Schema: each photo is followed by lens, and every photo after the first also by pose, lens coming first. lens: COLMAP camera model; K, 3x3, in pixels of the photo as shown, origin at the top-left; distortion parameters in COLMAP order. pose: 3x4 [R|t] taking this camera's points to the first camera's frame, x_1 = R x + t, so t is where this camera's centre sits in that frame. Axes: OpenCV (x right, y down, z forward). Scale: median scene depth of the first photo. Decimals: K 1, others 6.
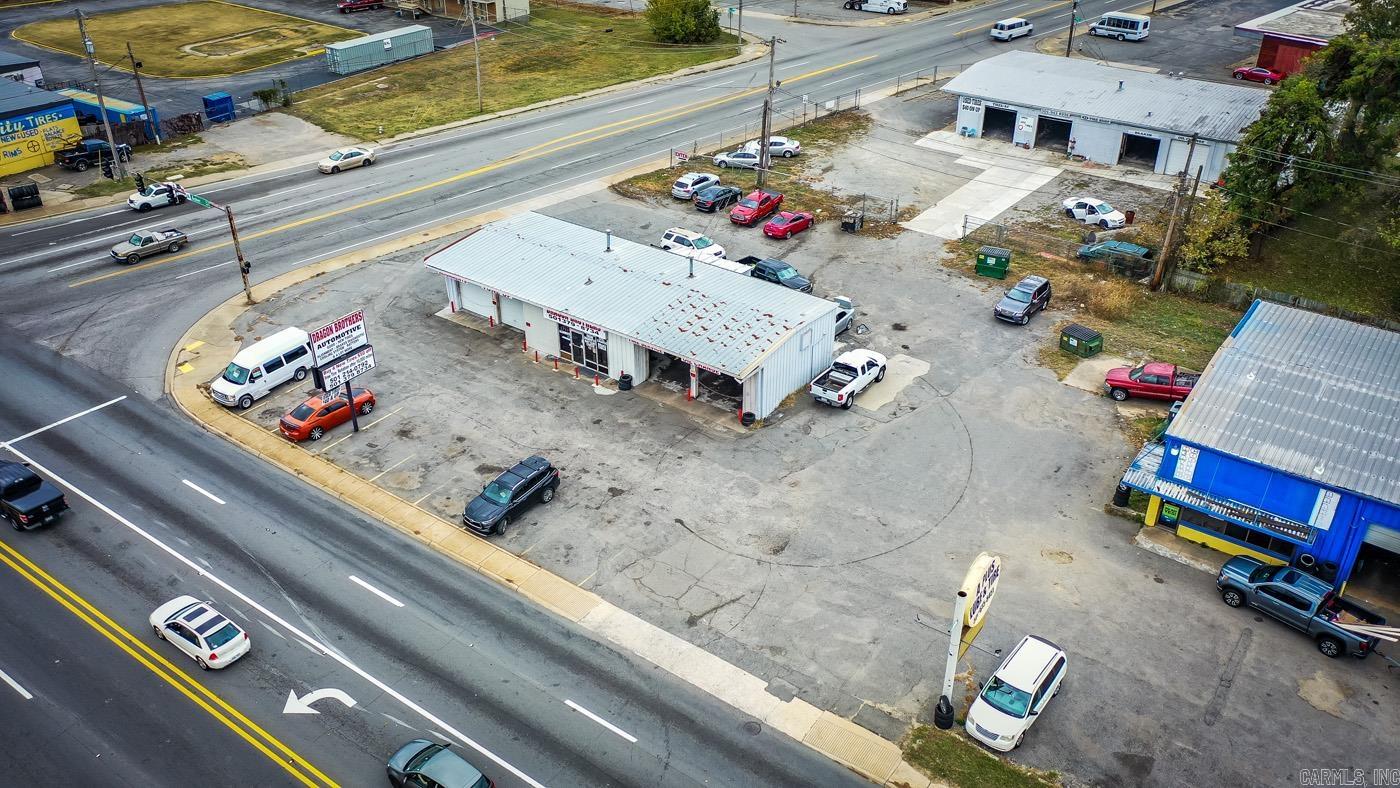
lens RADIAL K [[1125.1, 0, 702.8], [0, 1125.1, 376.8], [0, 0, 1]] dist [0.032619, 0.001570]
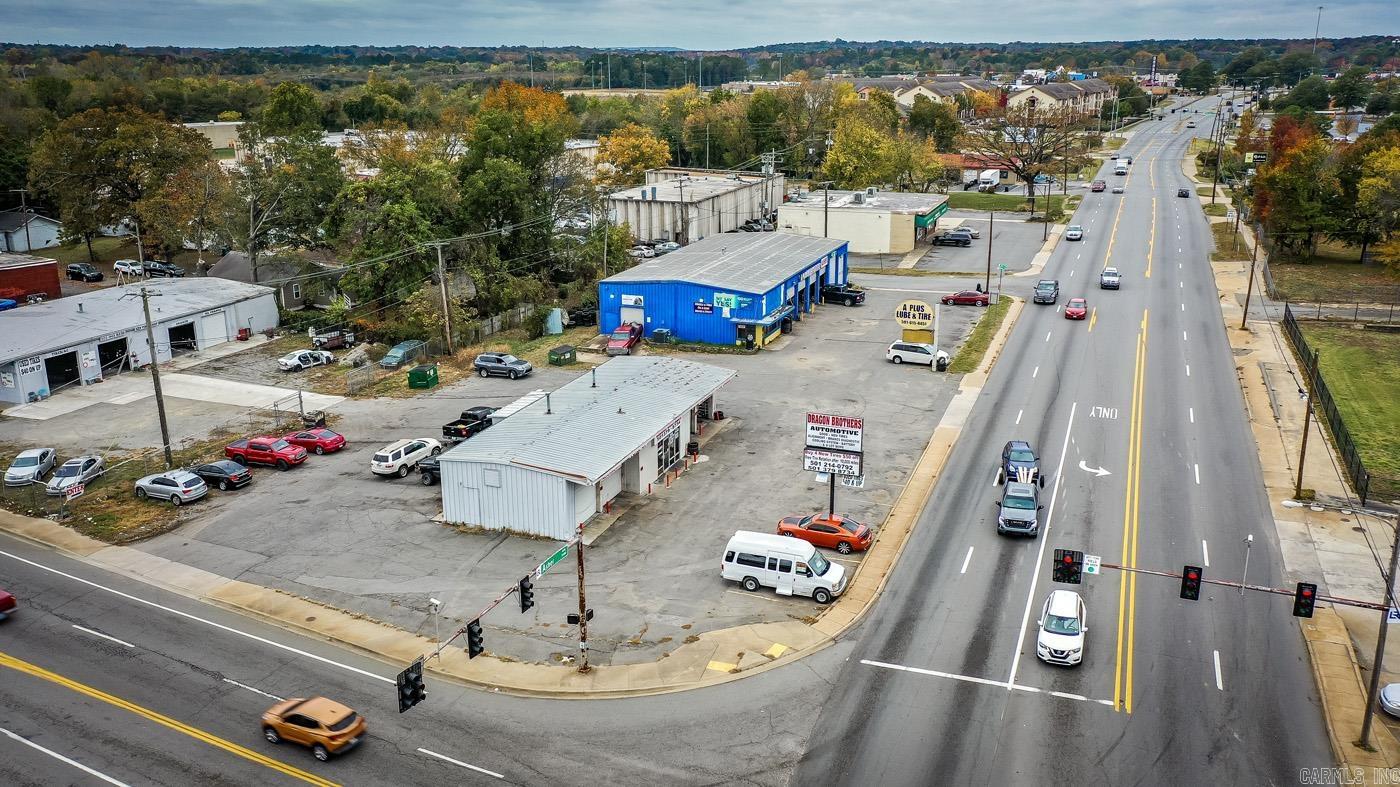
lens RADIAL K [[1130.6, 0, 700.0], [0, 1130.6, 393.5], [0, 0, 1]] dist [0.037007, -0.008487]
pose [[-0.256830, -0.273223, 0.927032, -1.145121], [0.492191, 0.788521, 0.368759, -0.470706], [-0.831737, 0.550985, -0.068038, 1.027076]]
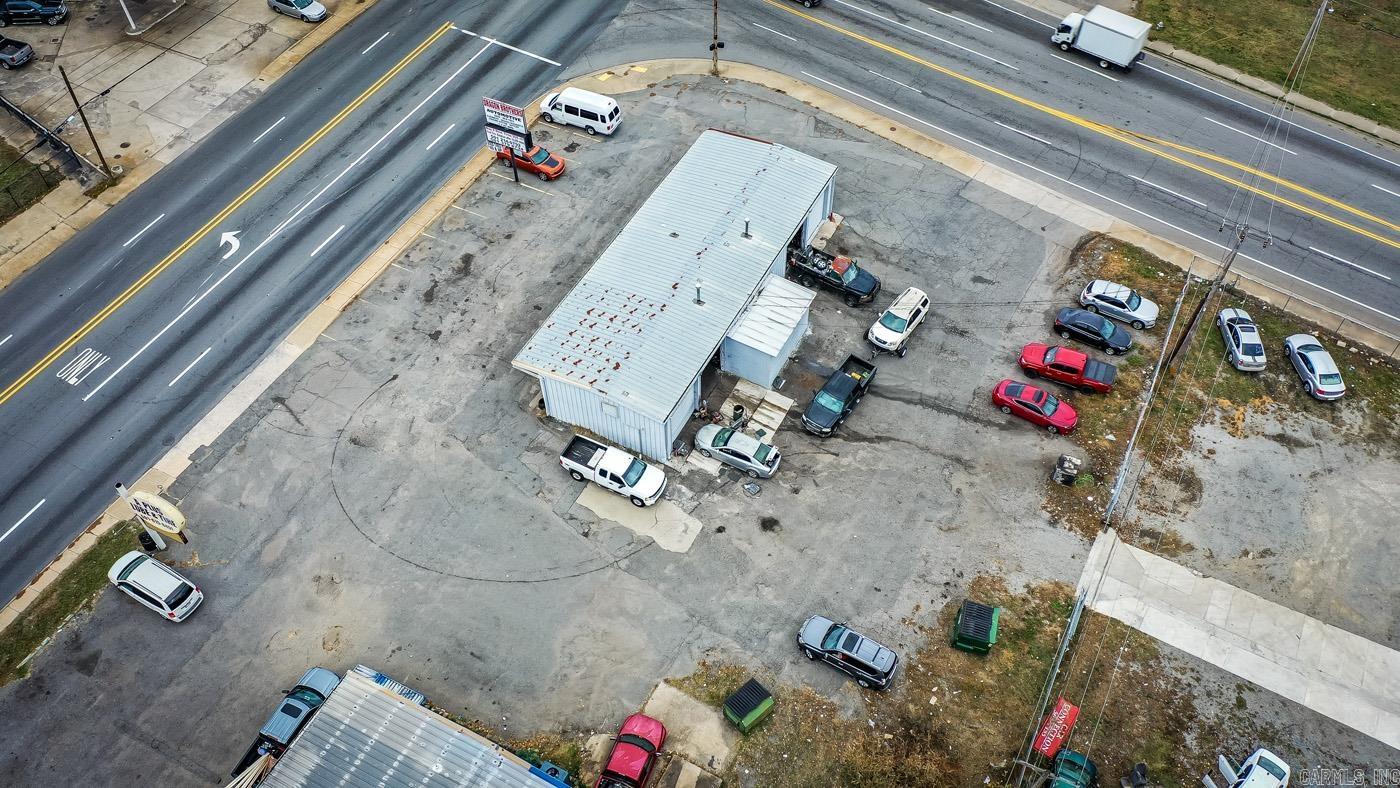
lens RADIAL K [[1117.1, 0, 703.9], [0, 1117.1, 388.9], [0, 0, 1]] dist [0.030670, -0.000682]
pose [[0.148202, 0.761085, -0.631495, 0.692704], [-0.490155, 0.611128, 0.621507, -0.678471], [0.858944, 0.217421, 0.463620, 0.584284]]
